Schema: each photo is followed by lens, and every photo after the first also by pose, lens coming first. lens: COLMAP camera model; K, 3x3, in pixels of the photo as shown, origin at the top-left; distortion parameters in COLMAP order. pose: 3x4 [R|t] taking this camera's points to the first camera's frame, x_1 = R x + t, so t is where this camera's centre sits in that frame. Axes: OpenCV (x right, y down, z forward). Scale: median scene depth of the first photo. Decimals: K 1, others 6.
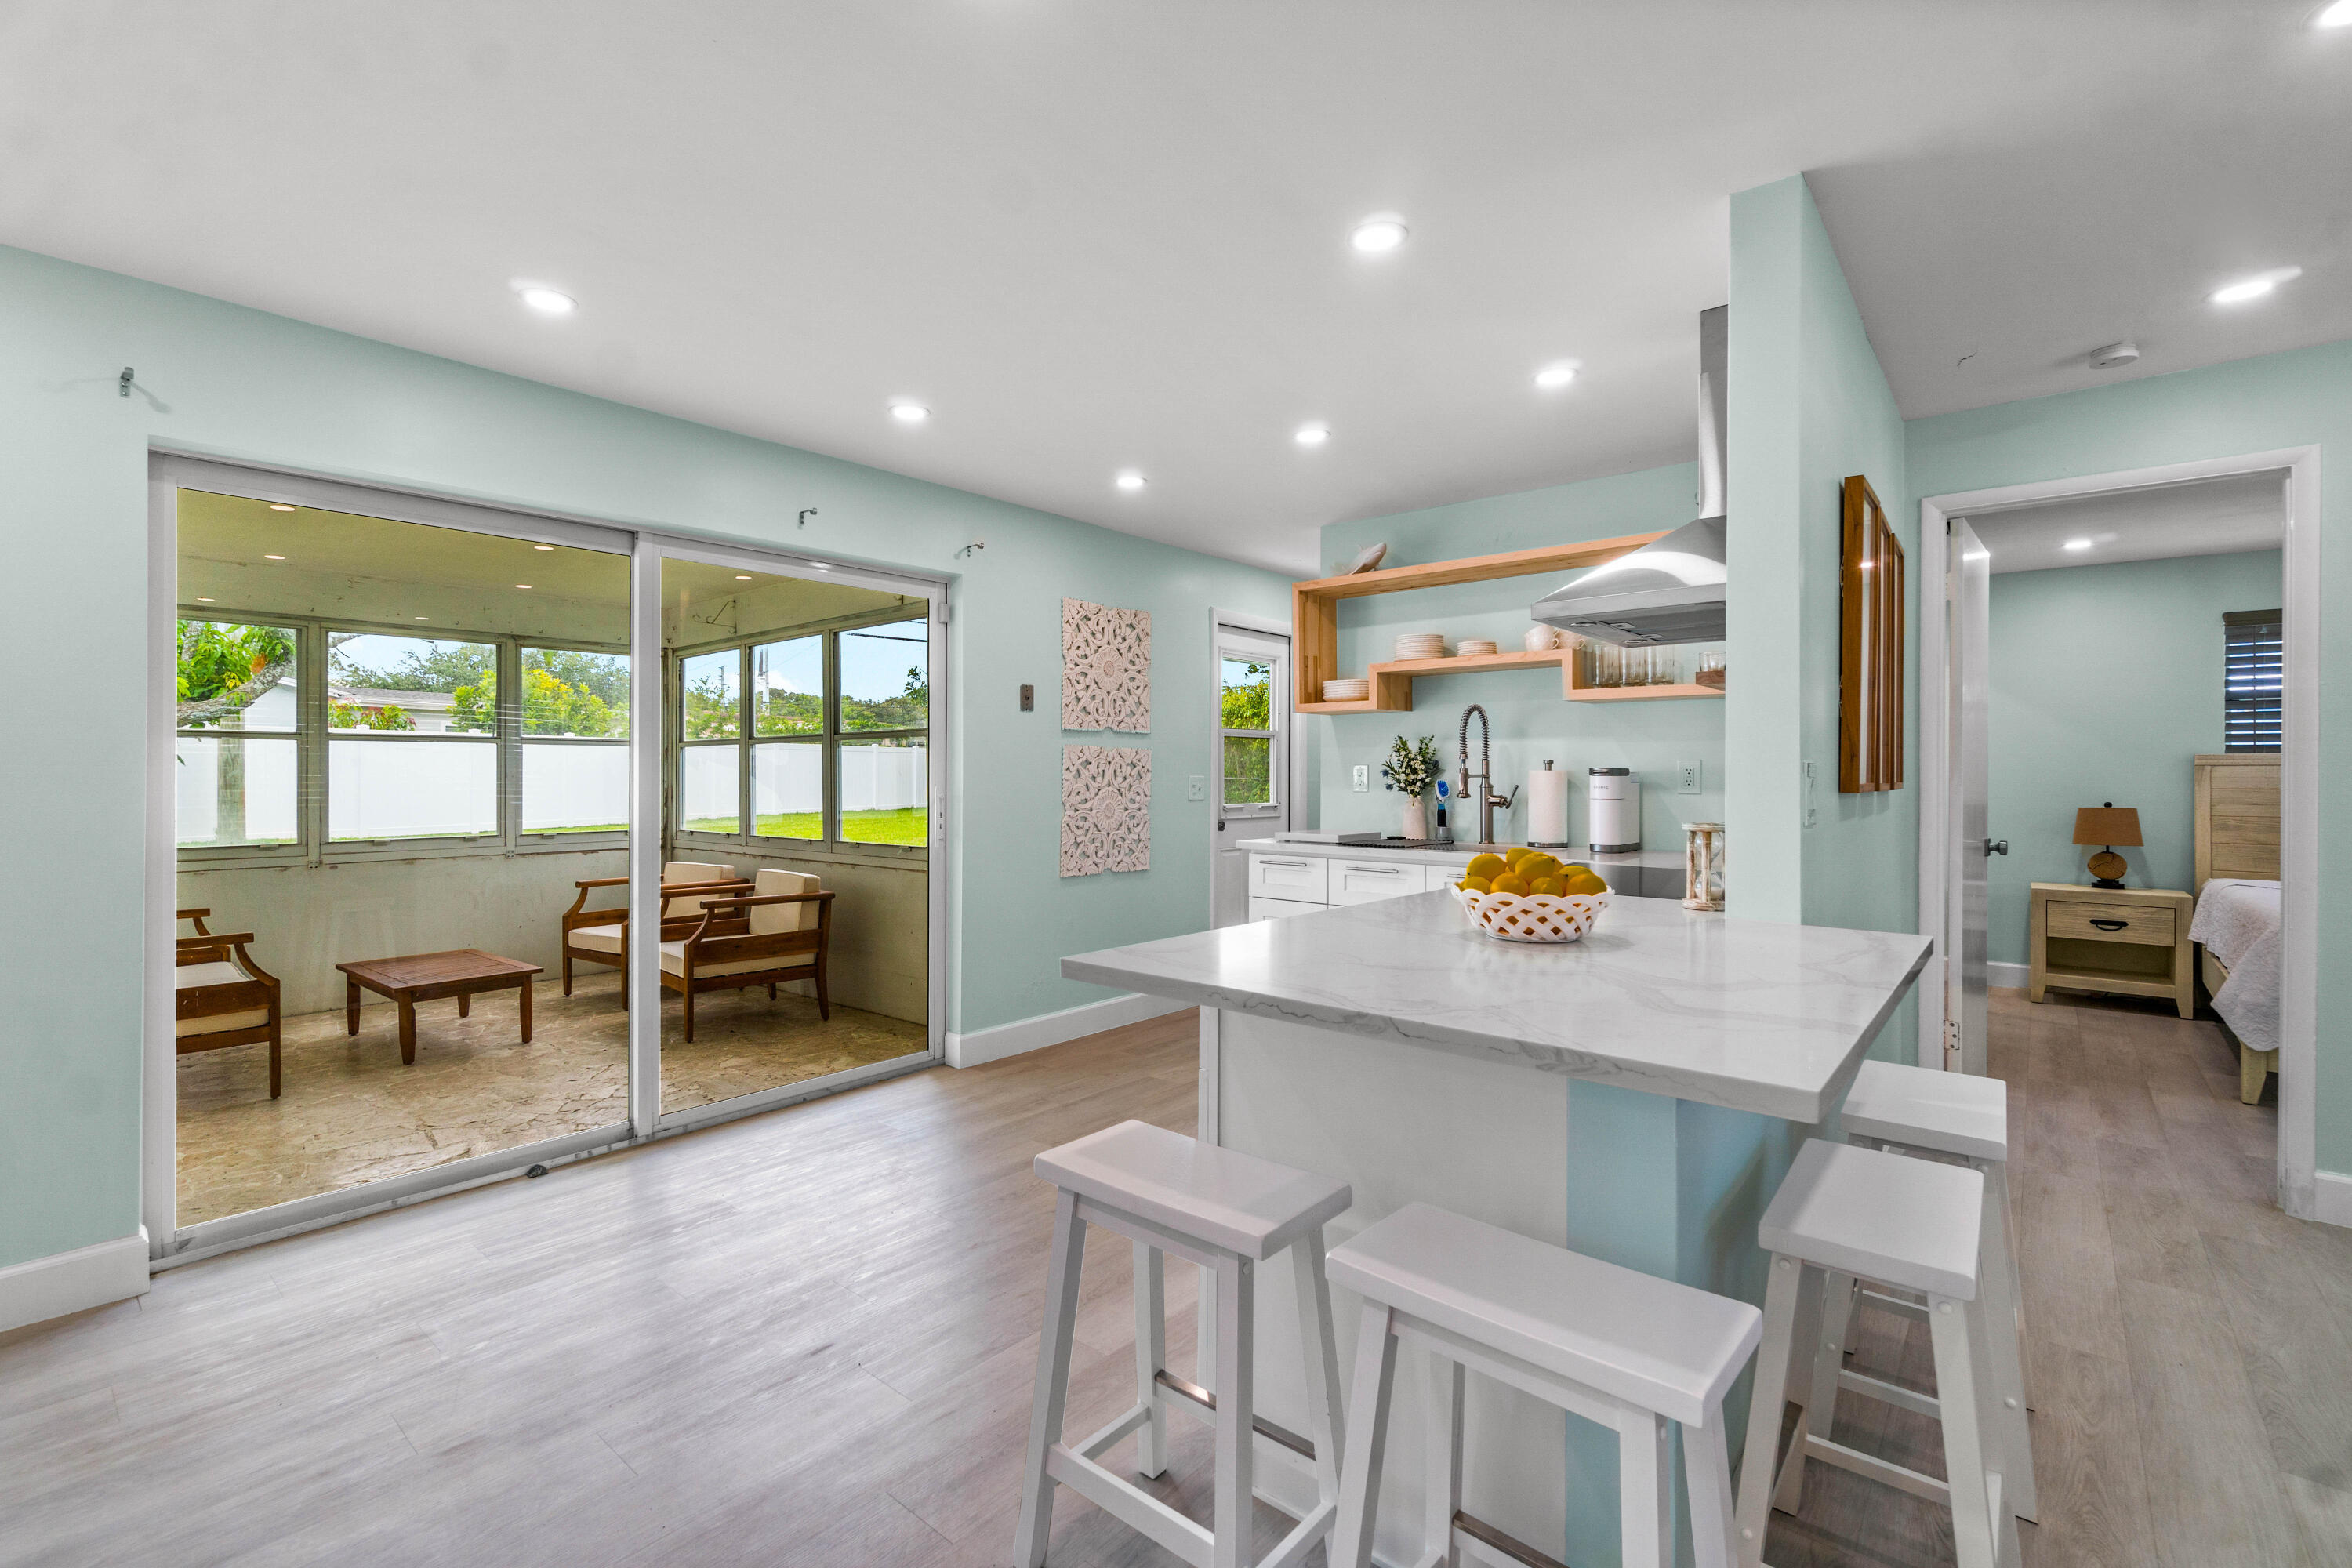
lens RADIAL K [[1023.2, 0, 1157.6], [0, 1023.2, 776.1], [0, 0, 1]] dist [-0.001439, -0.000607]
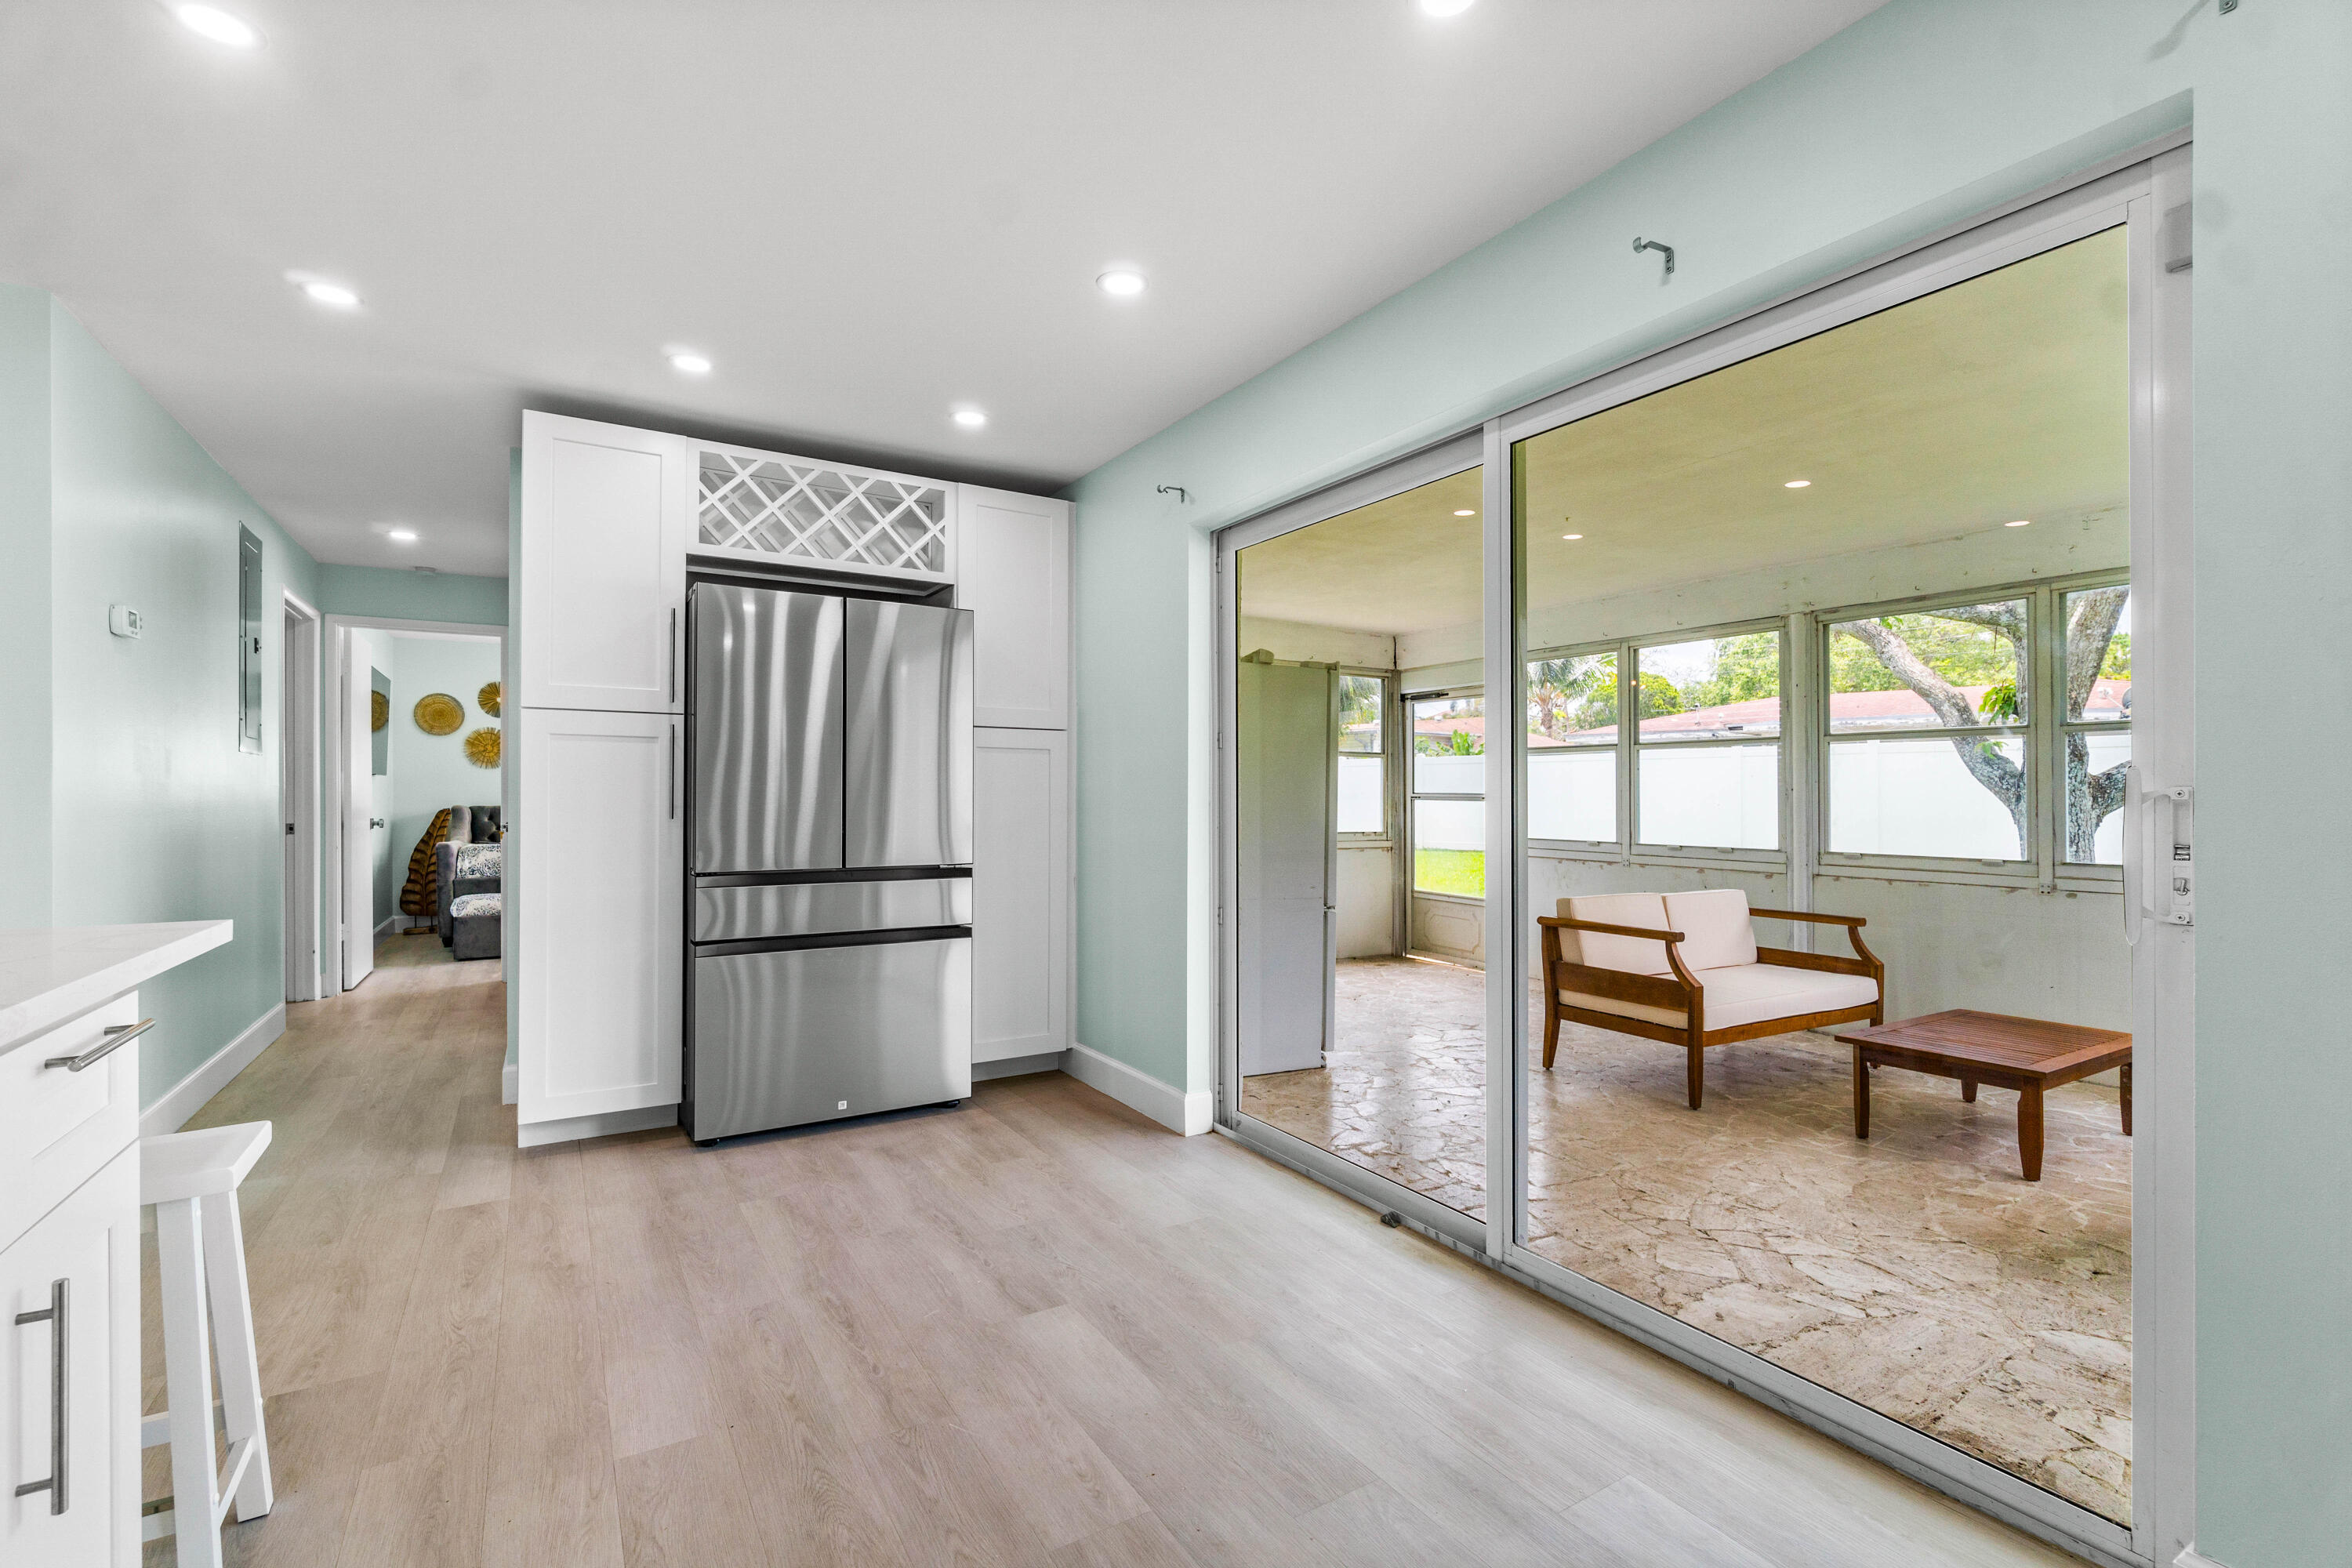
lens RADIAL K [[1023.2, 0, 1164.6], [0, 1023.2, 789.6], [0, 0, 1]] dist [-0.001439, -0.000607]
pose [[-0.313542, -0.005758, -0.949557, 0.197364], [-0.003339, 0.999982, -0.004961, 0.019661], [0.949568, 0.001615, -0.313556, 0.775805]]
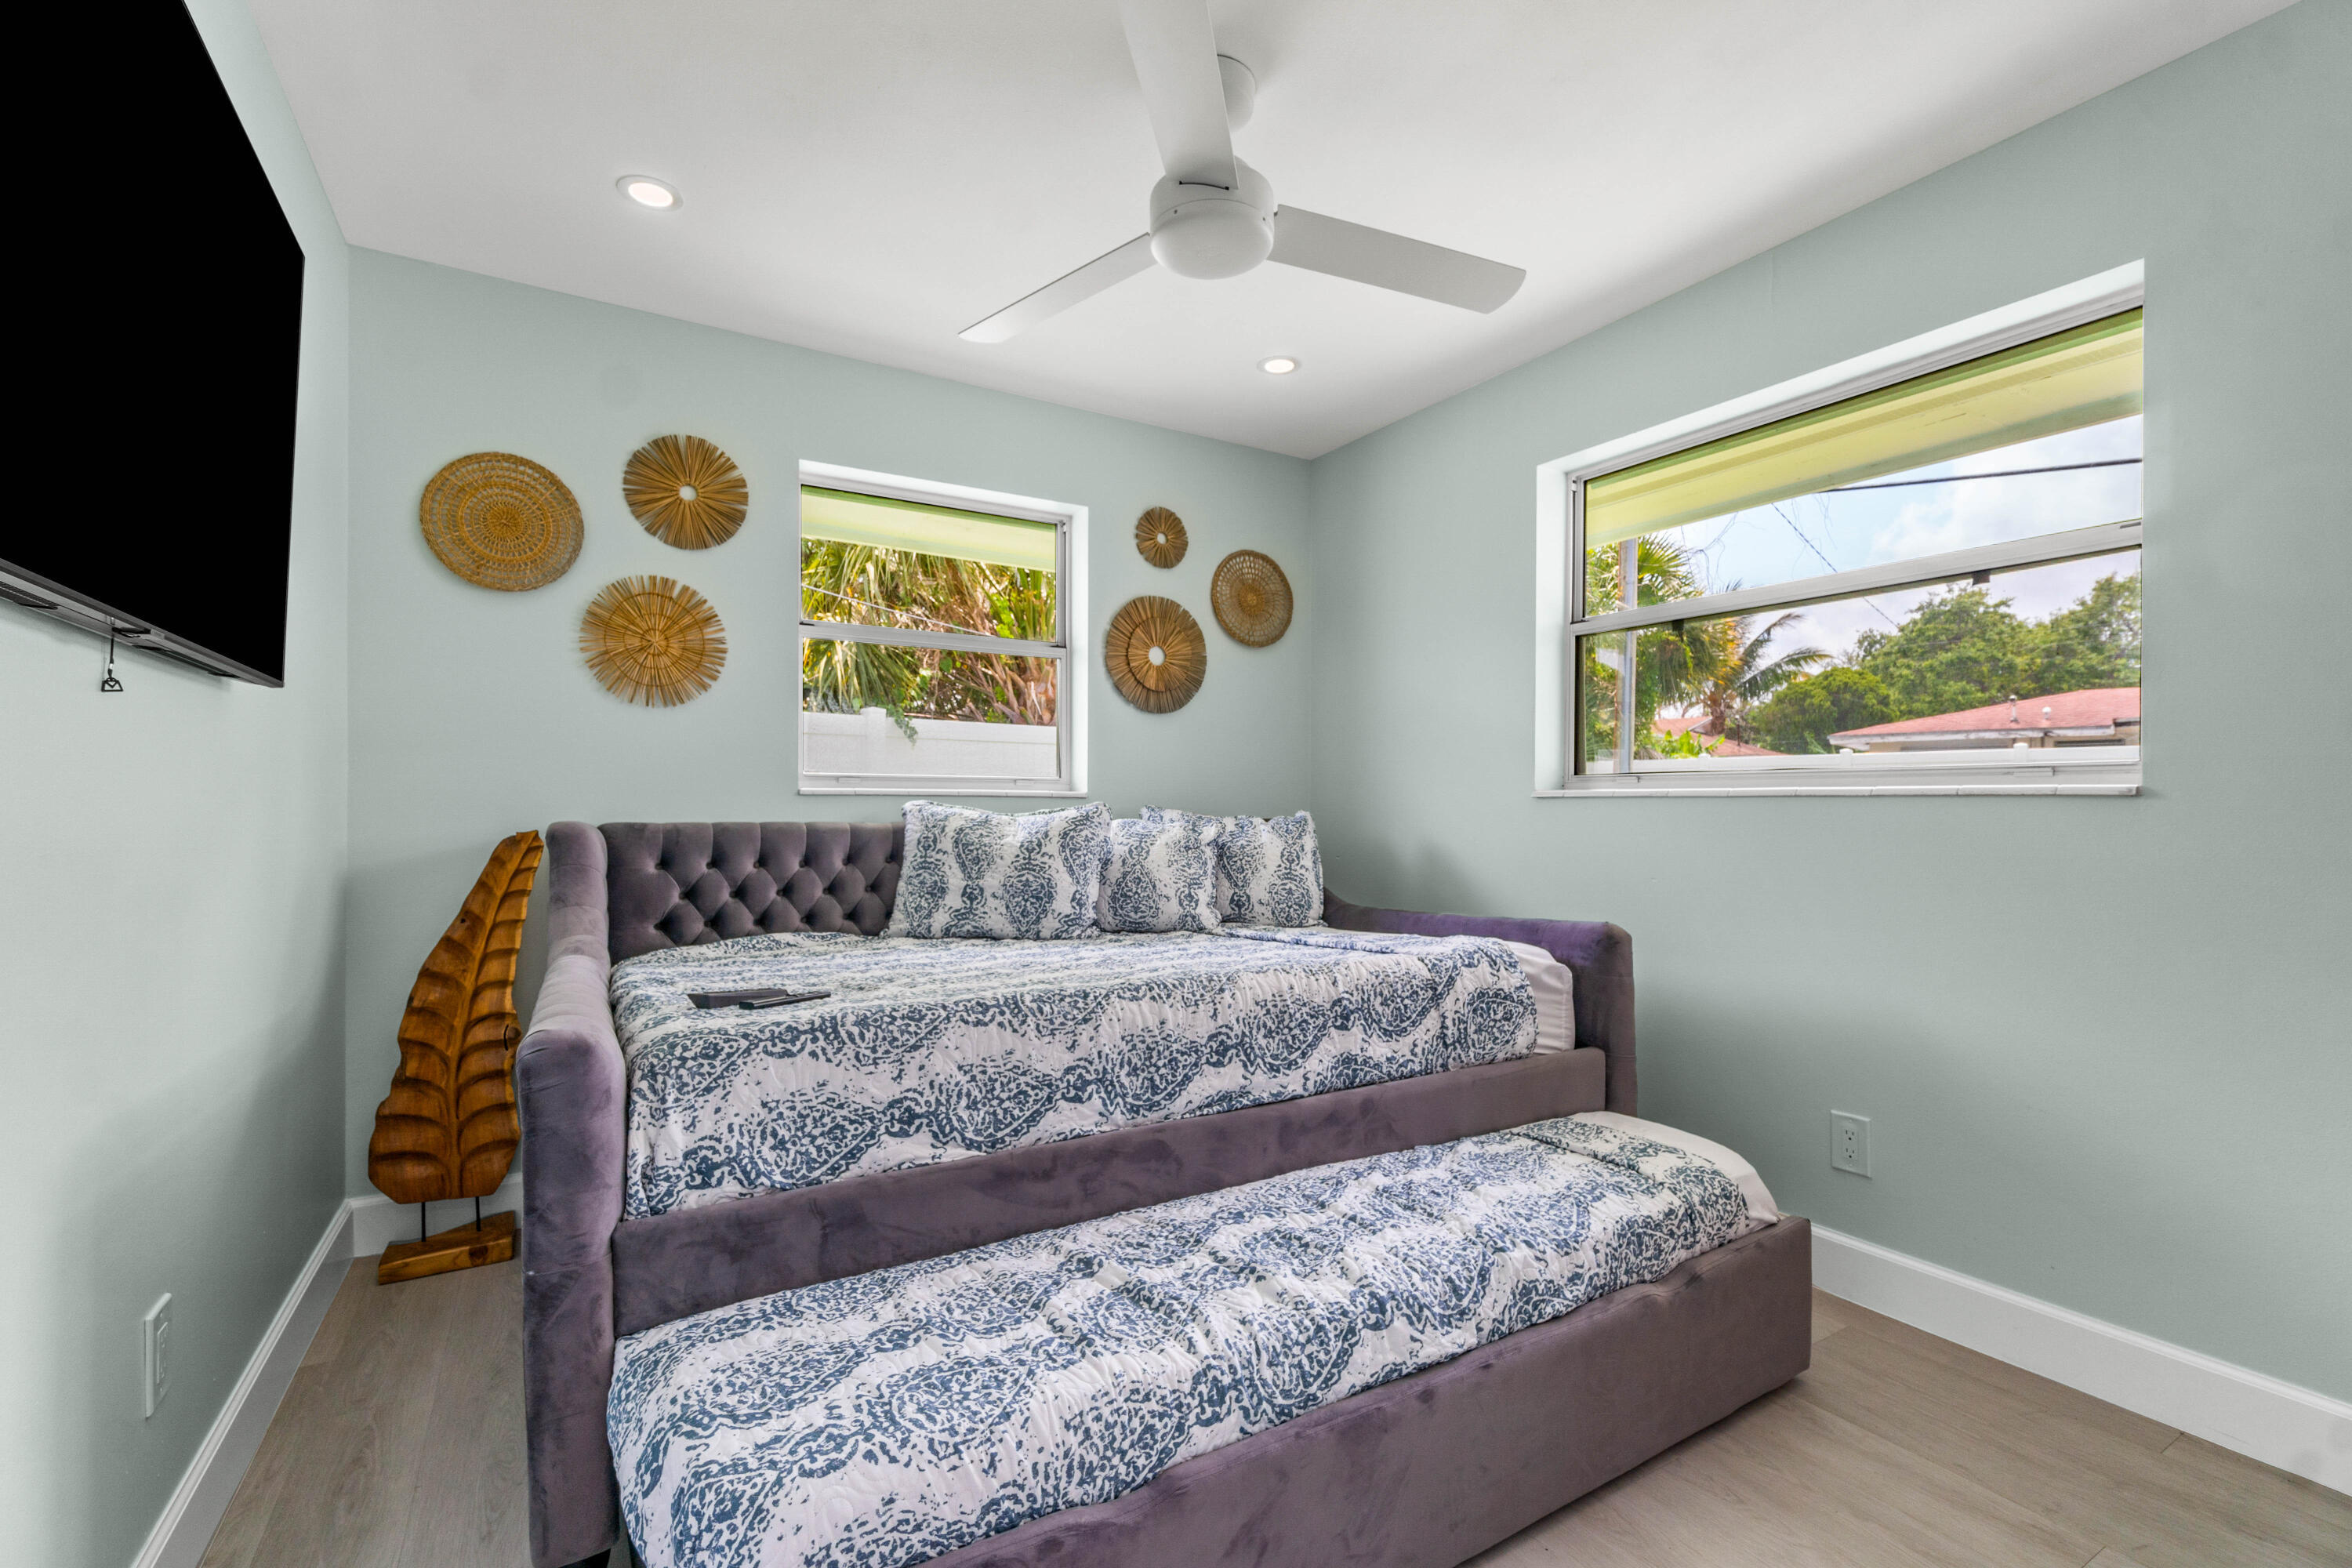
lens RADIAL K [[1023.2, 0, 1174.9], [0, 1023.2, 801.4], [0, 0, 1]] dist [-0.001439, -0.000607]
pose [[-0.323950, -0.008154, -0.946039, 0.124601], [-0.007115, 0.999956, -0.006183, 0.020750], [0.946047, 0.004728, -0.323994, 0.674873]]
